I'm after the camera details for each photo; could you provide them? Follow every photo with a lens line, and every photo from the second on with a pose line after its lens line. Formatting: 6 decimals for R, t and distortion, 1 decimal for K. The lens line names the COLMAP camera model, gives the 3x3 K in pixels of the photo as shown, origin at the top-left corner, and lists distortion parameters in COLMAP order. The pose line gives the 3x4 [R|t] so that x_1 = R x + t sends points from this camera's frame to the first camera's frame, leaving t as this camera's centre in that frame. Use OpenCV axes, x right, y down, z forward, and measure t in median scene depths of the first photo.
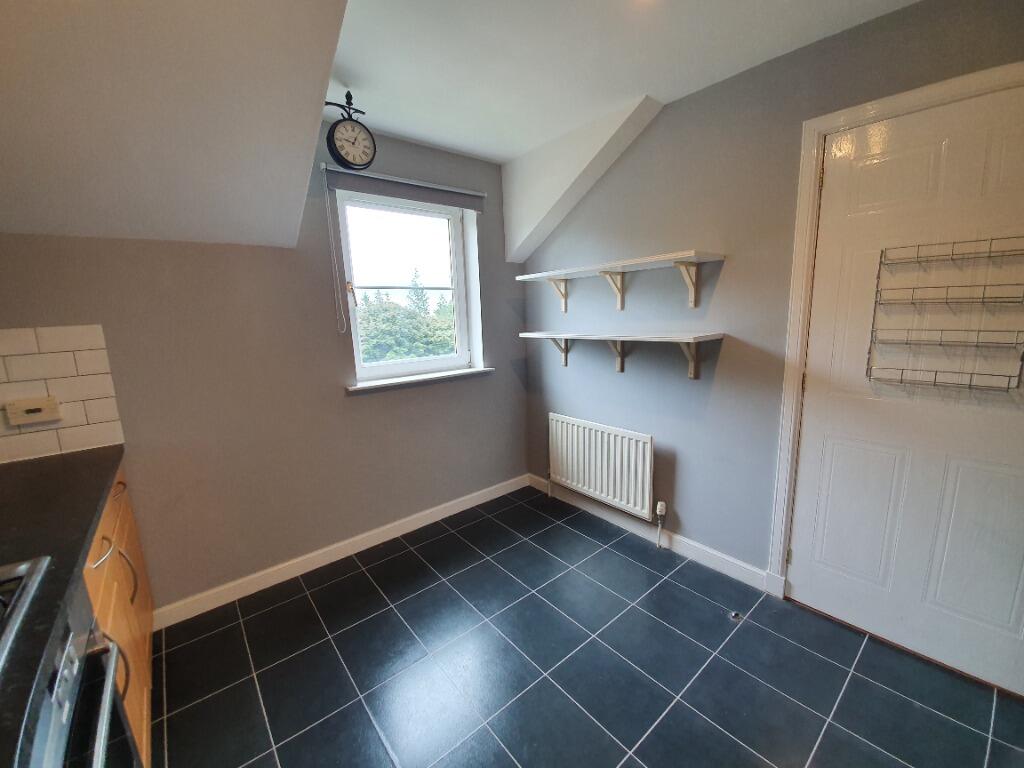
lens RADIAL K [[405.7, 0, 516.9], [0, 405.7, 386.1], [0, 0, 1]] dist [0.009573, -0.013493]
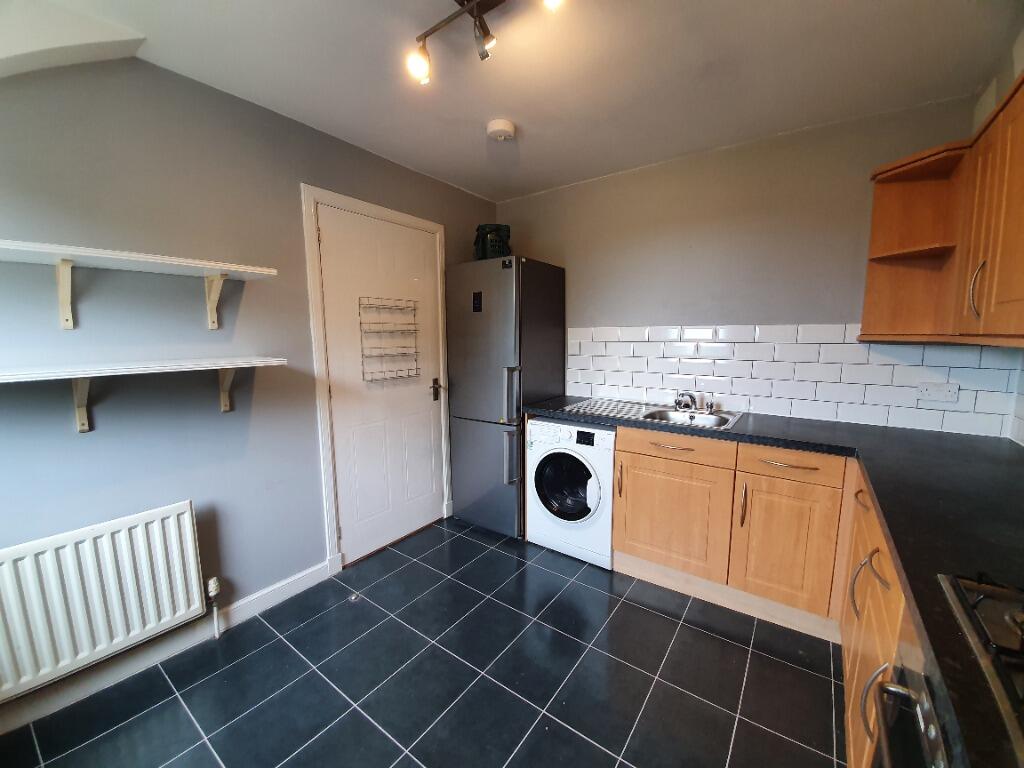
lens RADIAL K [[405.7, 0, 516.9], [0, 405.7, 386.1], [0, 0, 1]] dist [0.009573, -0.013493]
pose [[-0.237094, -0.096185, 0.966714, -0.576240], [0.176695, 0.974220, 0.140267, -0.089334], [-0.955283, 0.204069, -0.213986, 0.627831]]
